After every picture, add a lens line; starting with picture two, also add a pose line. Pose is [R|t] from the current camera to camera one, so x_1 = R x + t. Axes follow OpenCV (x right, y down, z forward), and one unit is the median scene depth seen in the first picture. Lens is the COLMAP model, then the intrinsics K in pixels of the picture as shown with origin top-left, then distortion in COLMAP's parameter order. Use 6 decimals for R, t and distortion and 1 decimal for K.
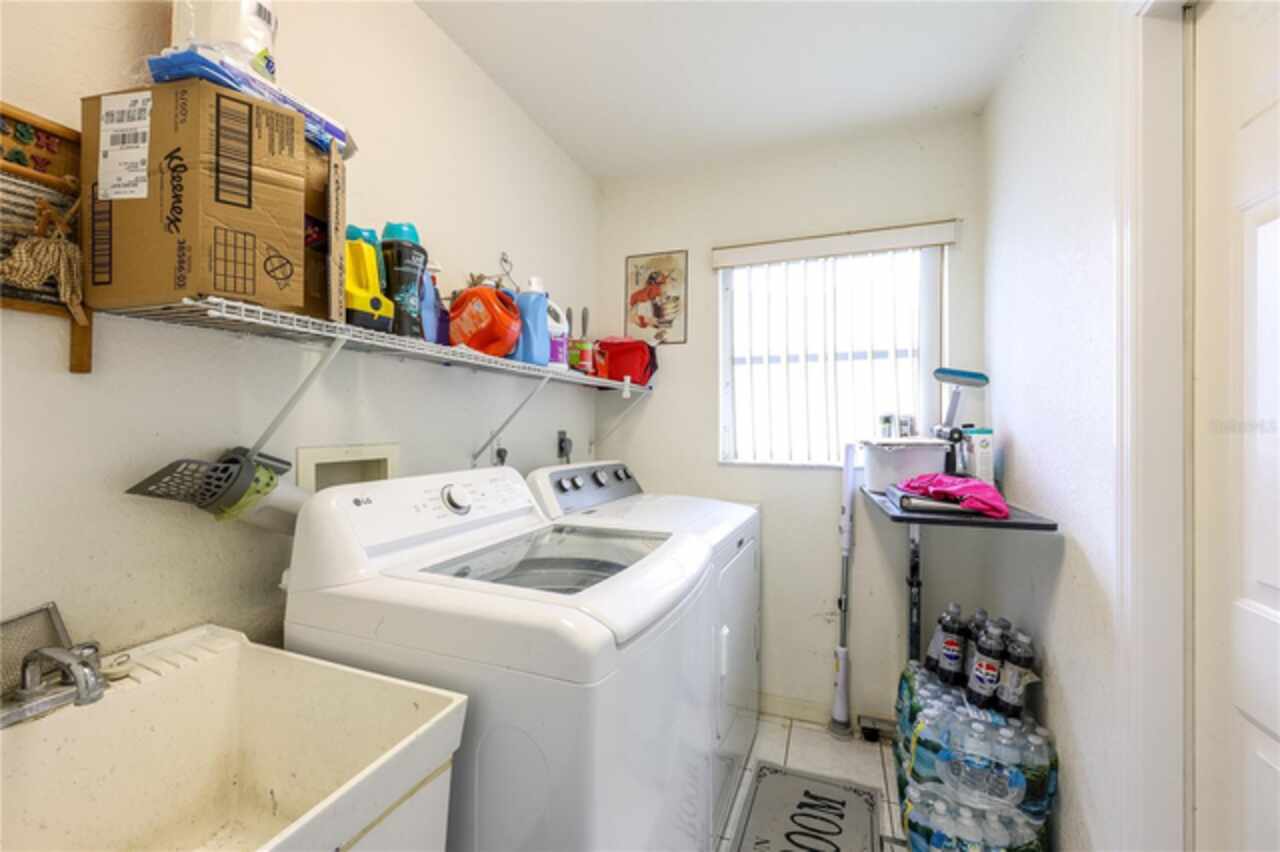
lens RADIAL K [[499.7, 0, 634.0], [0, 499.7, 430.4], [0, 0, 1]] dist [0.001415, 0.000231]
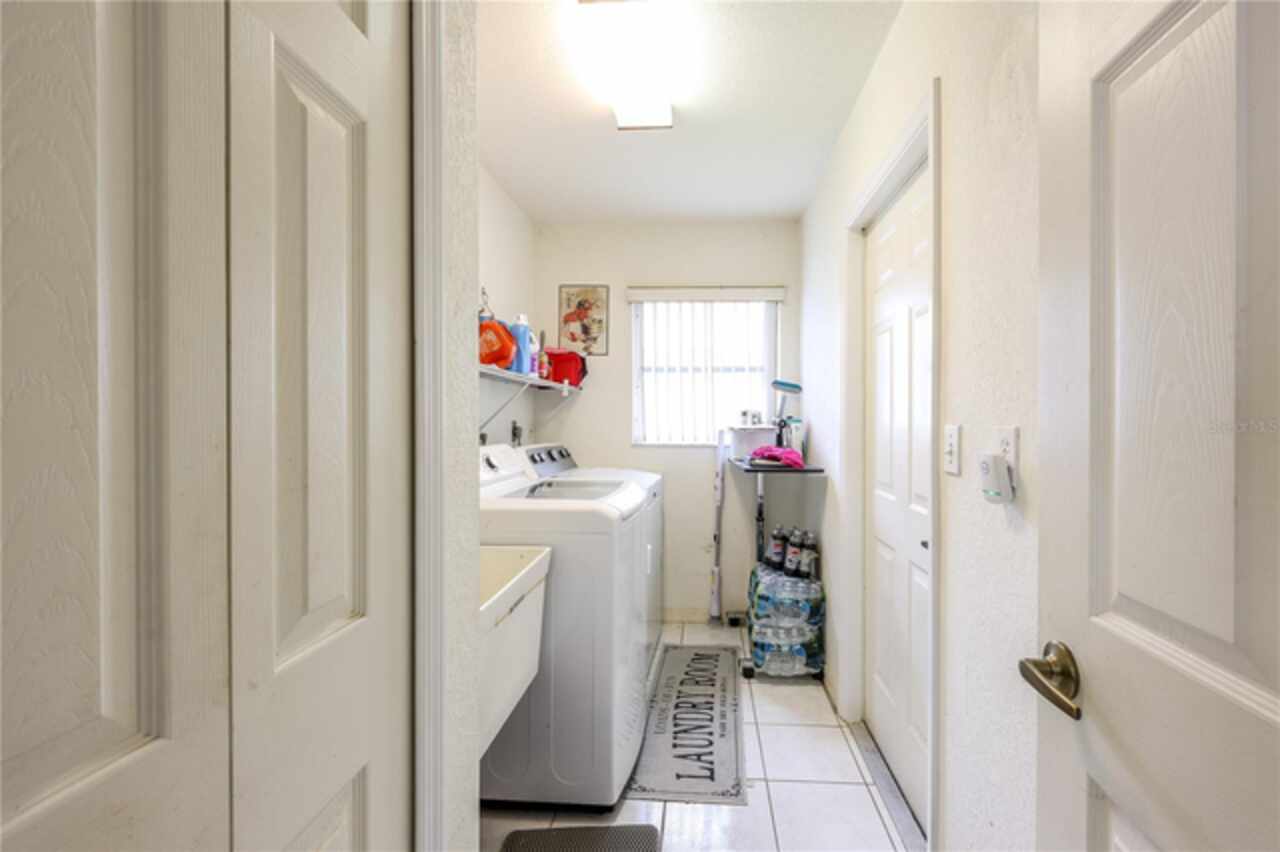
lens RADIAL K [[538.7, 0, 638.6], [0, 538.7, 423.5], [0, 0, 1]] dist [-0.000627, -0.000012]
pose [[0.965839, 0.001234, 0.259140, -0.236471], [-0.001173, 0.999999, -0.000390, 0.010215], [-0.259140, 0.000073, 0.965840, -0.515889]]
